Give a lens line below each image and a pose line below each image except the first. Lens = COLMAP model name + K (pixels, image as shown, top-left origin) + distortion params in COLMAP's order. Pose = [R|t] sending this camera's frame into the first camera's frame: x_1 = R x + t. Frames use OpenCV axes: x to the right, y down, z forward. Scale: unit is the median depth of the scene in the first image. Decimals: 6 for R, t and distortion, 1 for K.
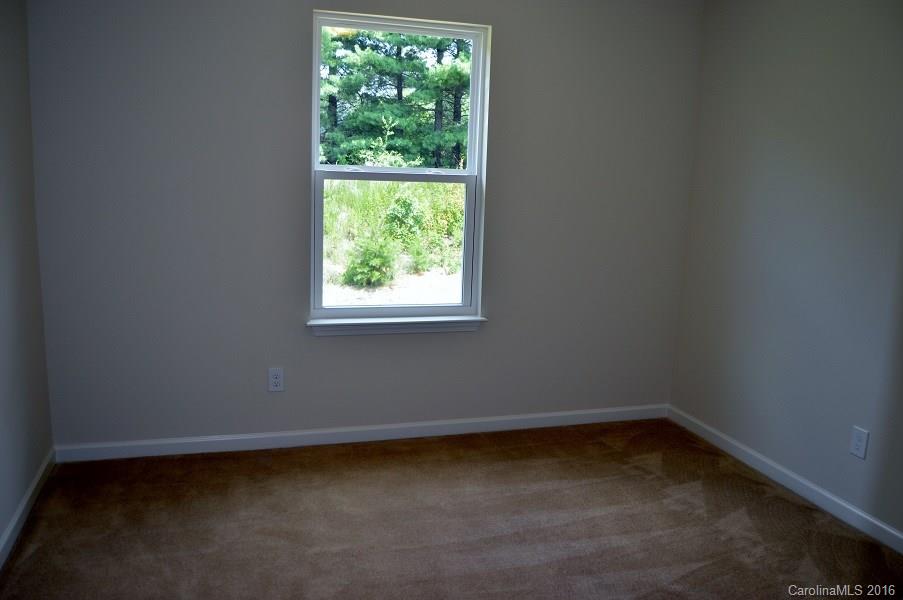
lens RADIAL K [[753.8, 0, 448.6], [0, 753.8, 299.8], [0, 0, 1]] dist [-0.089678, 0.034861]
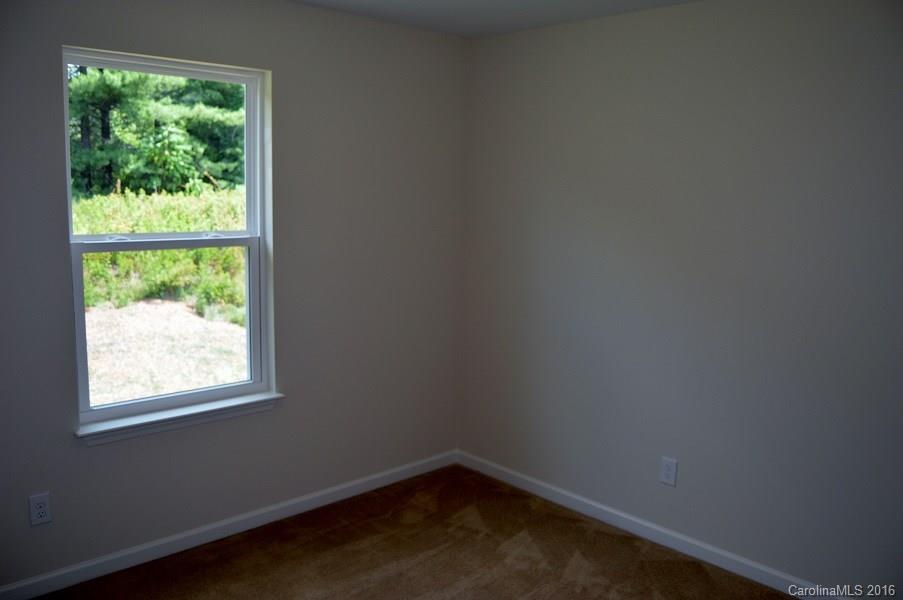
lens RADIAL K [[753.8, 0, 450.9], [0, 753.8, 300.6], [0, 0, 1]] dist [-0.089678, 0.034861]
pose [[0.896647, -0.083866, 0.434731, -0.155747], [0.089136, 0.995985, 0.008294, -0.078980], [-0.433681, 0.031313, 0.900522, 0.106833]]
